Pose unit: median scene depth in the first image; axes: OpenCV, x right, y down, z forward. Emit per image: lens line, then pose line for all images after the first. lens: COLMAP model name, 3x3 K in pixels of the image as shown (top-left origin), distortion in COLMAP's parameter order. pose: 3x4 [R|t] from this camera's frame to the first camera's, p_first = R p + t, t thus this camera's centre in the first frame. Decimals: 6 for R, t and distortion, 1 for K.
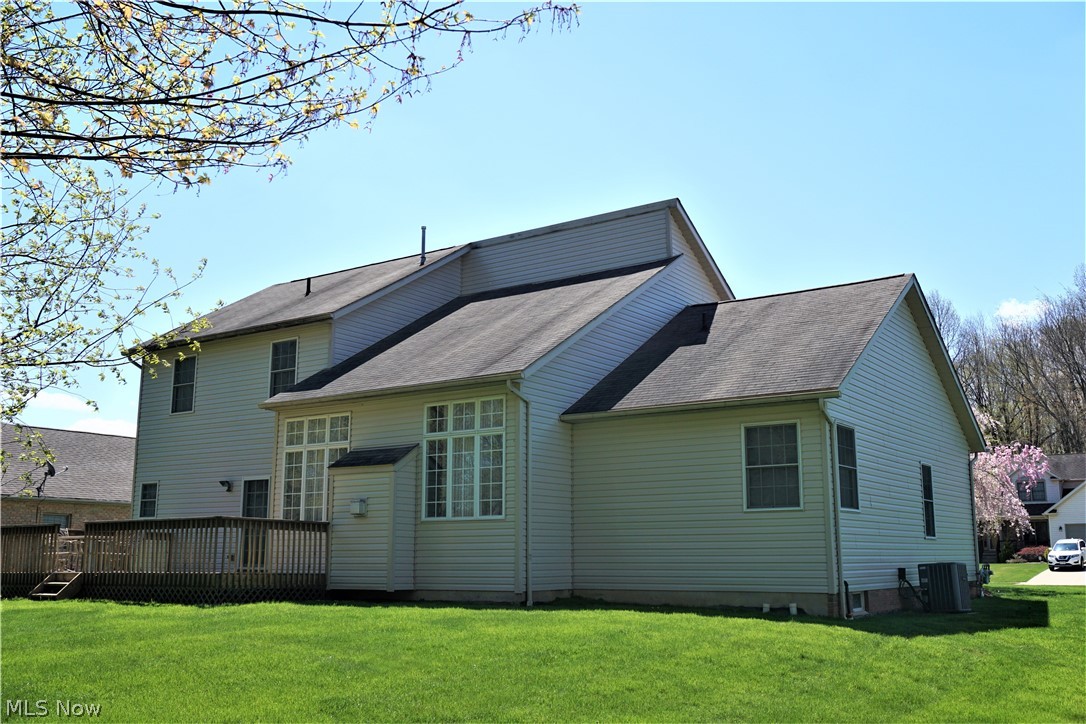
lens RADIAL K [[1051.7, 0, 542.8], [0, 1051.7, 359.6], [0, 0, 1]] dist [-0.013240, 0.000000]
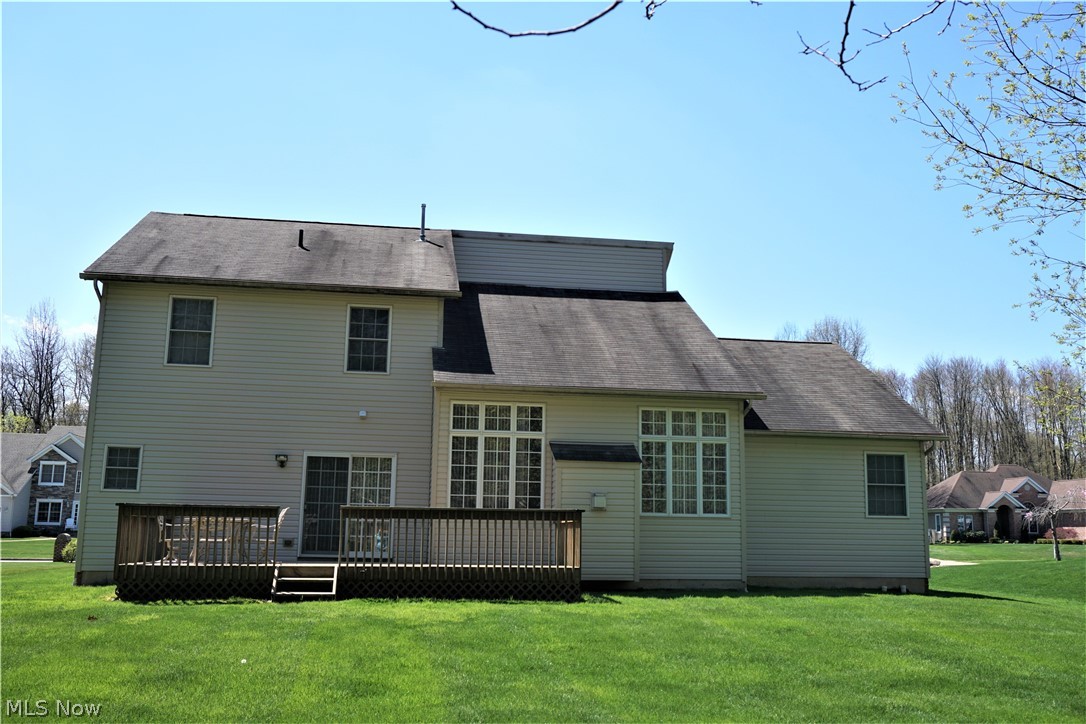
lens RADIAL K [[1015.5, 0, 545.2], [0, 1015.5, 359.9], [0, 0, 1]] dist [0.001368, 0.000000]
pose [[0.721289, 0.127752, 0.680751, -0.857088], [-0.144239, 0.989000, -0.032771, 0.040474], [-0.677450, -0.074554, 0.731781, 0.292726]]
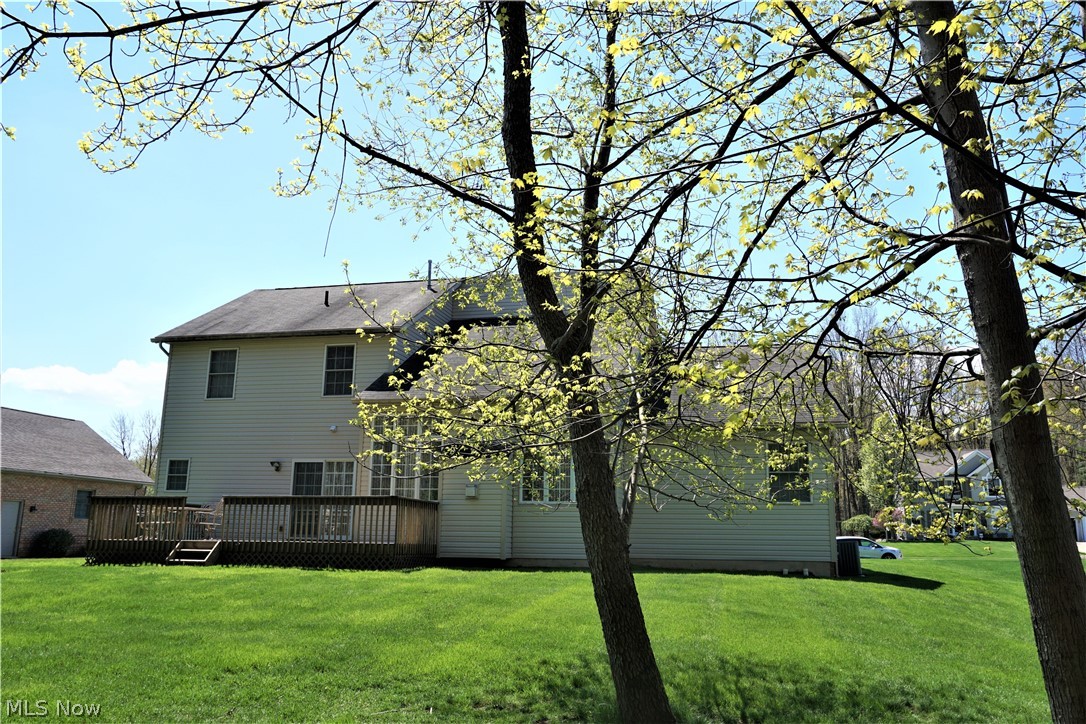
lens RADIAL K [[864.9, 0, 540.8], [0, 864.9, 365.1], [0, 0, 1]] dist [-0.002465, 0.000827]
pose [[0.931838, 0.083239, 0.353199, -0.443375], [-0.082523, 0.996442, -0.017115, 0.002524], [-0.353367, -0.013198, 0.935392, 0.014693]]
